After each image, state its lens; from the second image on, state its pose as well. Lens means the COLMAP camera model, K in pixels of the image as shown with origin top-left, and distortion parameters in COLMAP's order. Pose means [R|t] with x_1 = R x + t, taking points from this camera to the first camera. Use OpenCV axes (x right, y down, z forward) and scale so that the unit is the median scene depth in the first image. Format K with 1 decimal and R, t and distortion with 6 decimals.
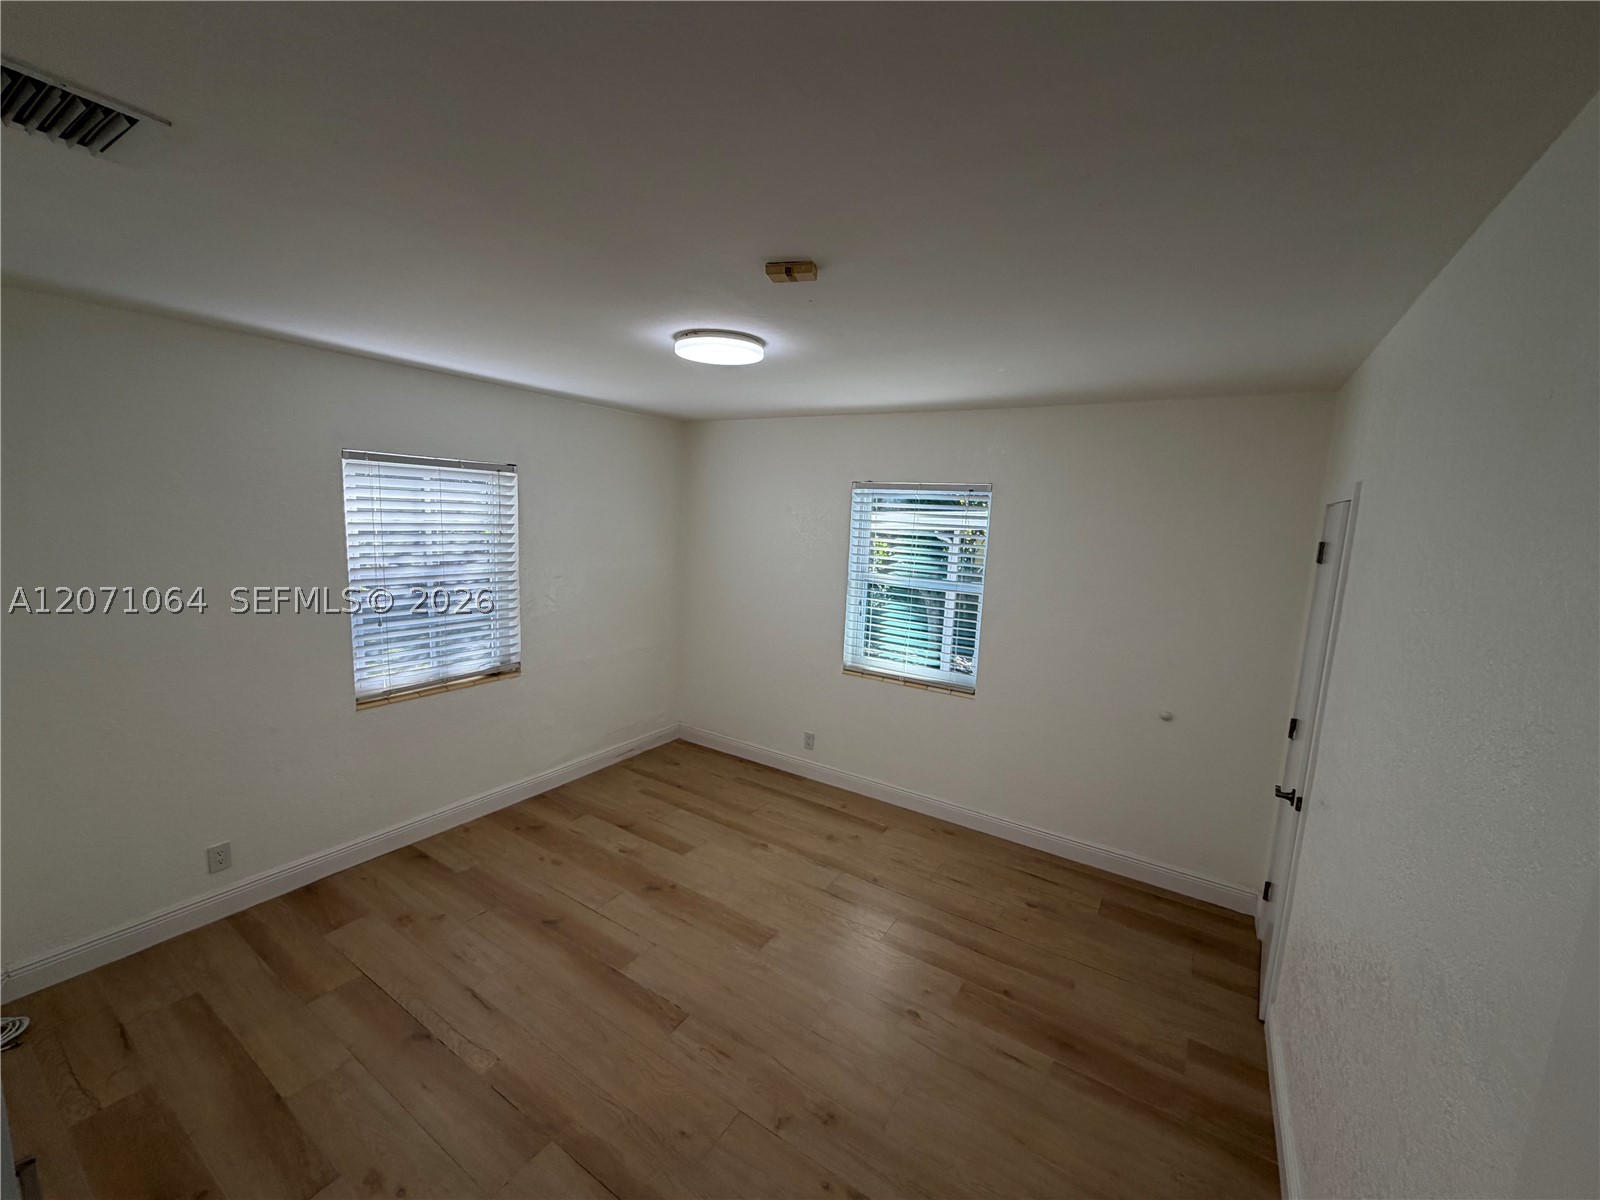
lens RADIAL K [[639.1, 0, 802.0], [0, 639.1, 600.5], [0, 0, 1]] dist [0.002082, 0.000196]
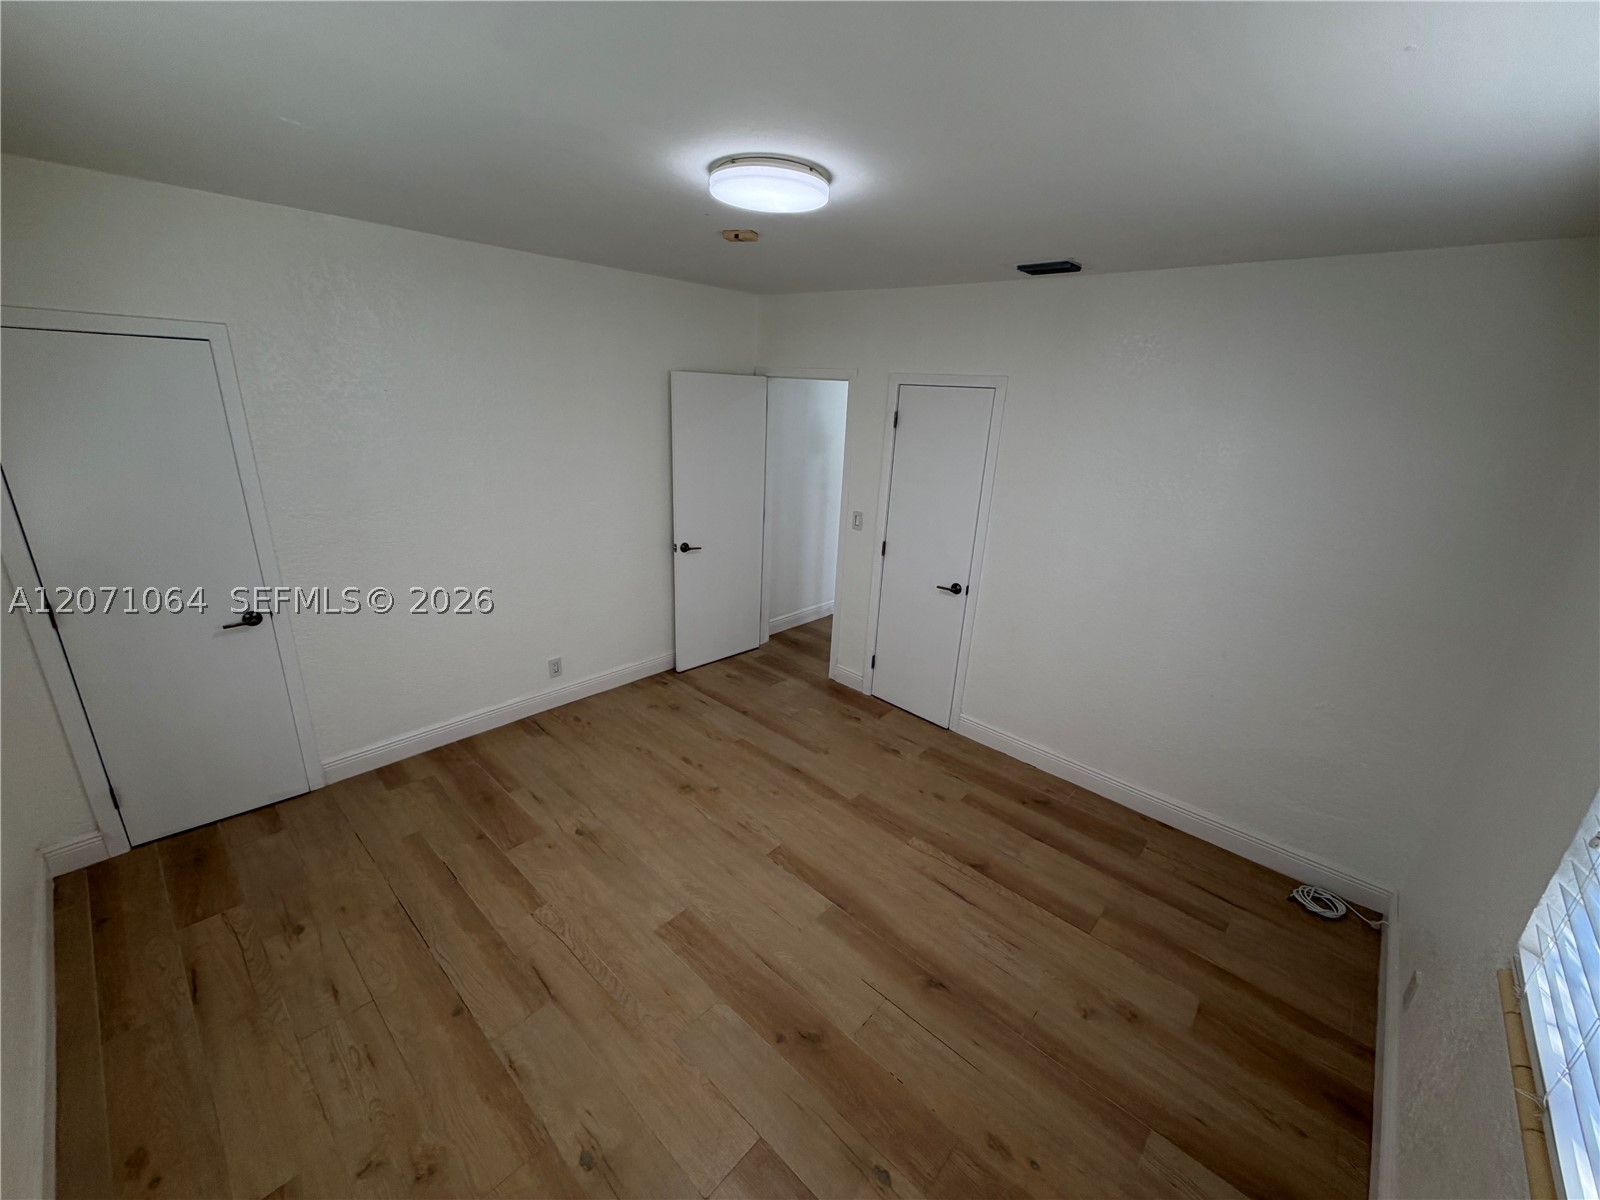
lens RADIAL K [[639.1, 0, 800.0], [0, 639.1, 600.4], [0, 0, 1]] dist [0.002082, 0.000196]
pose [[-0.981472, -0.140936, 0.129804, -0.275650], [-0.067329, 0.887941, 0.455003, -0.256845], [-0.179385, 0.437833, -0.880978, 1.551900]]
